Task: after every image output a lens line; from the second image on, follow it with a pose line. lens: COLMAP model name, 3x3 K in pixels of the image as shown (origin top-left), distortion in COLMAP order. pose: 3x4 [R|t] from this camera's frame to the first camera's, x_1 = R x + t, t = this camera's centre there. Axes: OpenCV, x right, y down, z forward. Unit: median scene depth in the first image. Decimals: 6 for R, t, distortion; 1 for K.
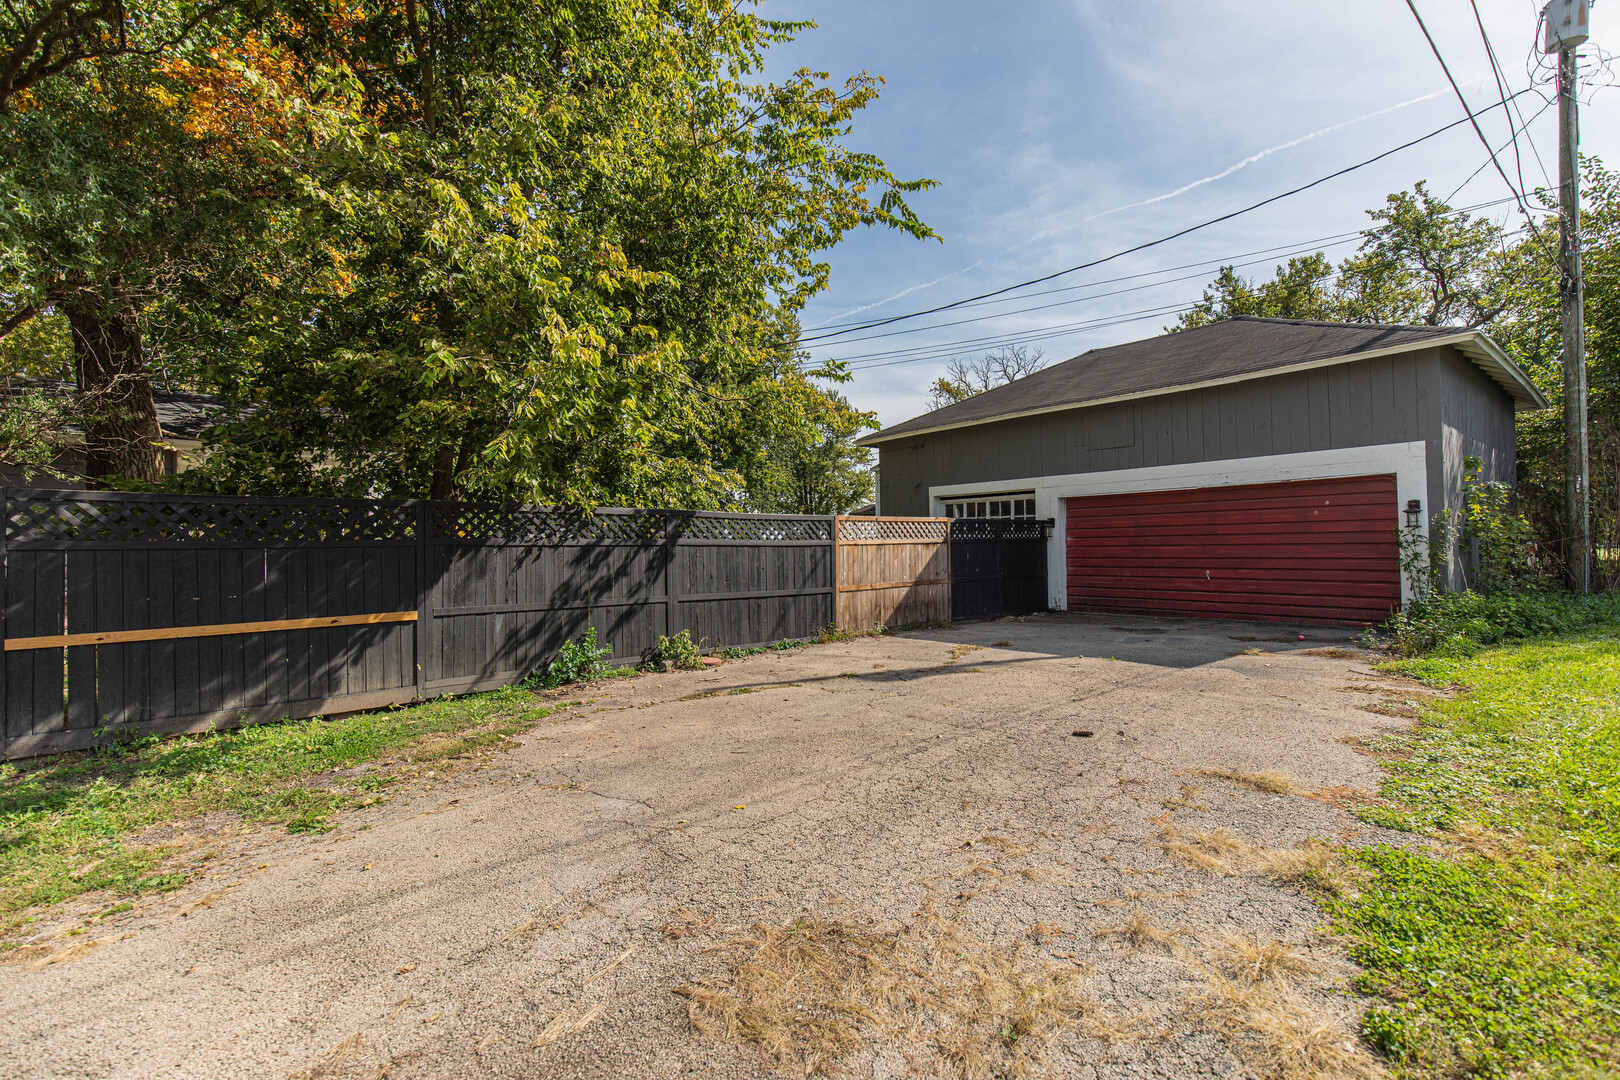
lens RADIAL K [[724.2, 0, 821.0], [0, 724.2, 543.2], [0, 0, 1]] dist [0.008197, 0.000020]
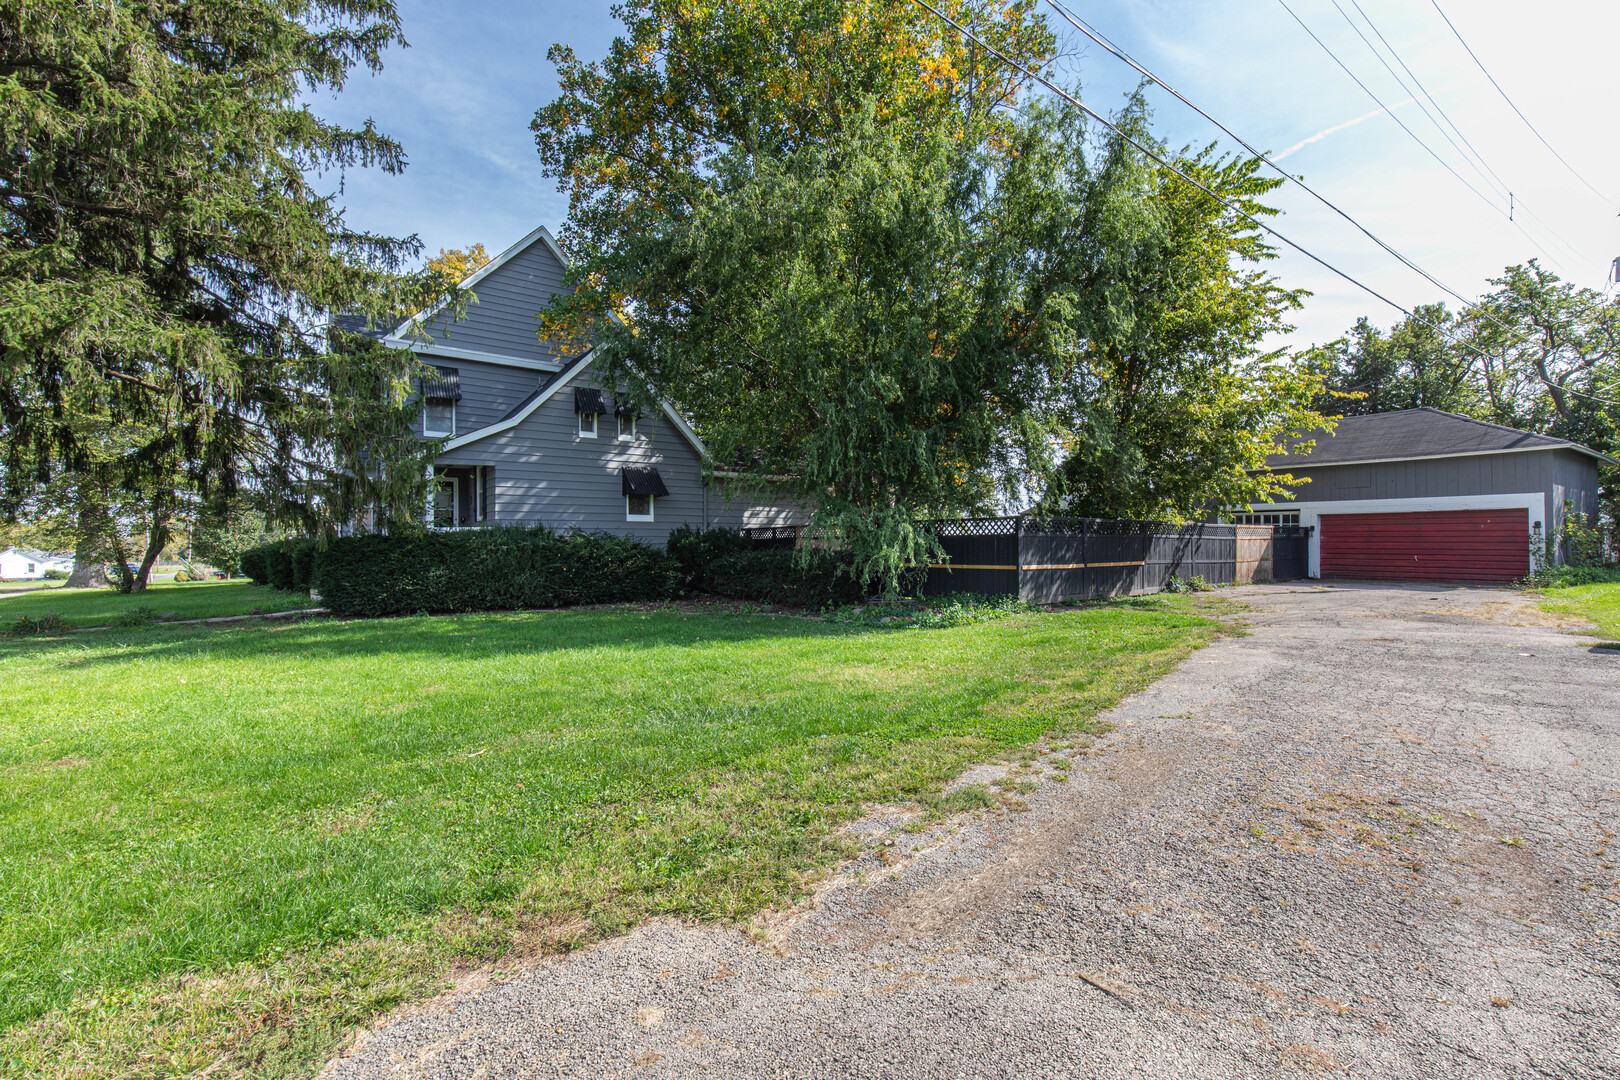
lens RADIAL K [[724.2, 0, 821.0], [0, 724.2, 543.2], [0, 0, 1]] dist [0.008197, 0.000020]
pose [[0.997312, 0.013406, -0.072039, -0.789443], [-0.012792, 0.999878, 0.008989, 0.007517], [0.072151, -0.008044, 0.997361, -0.899814]]
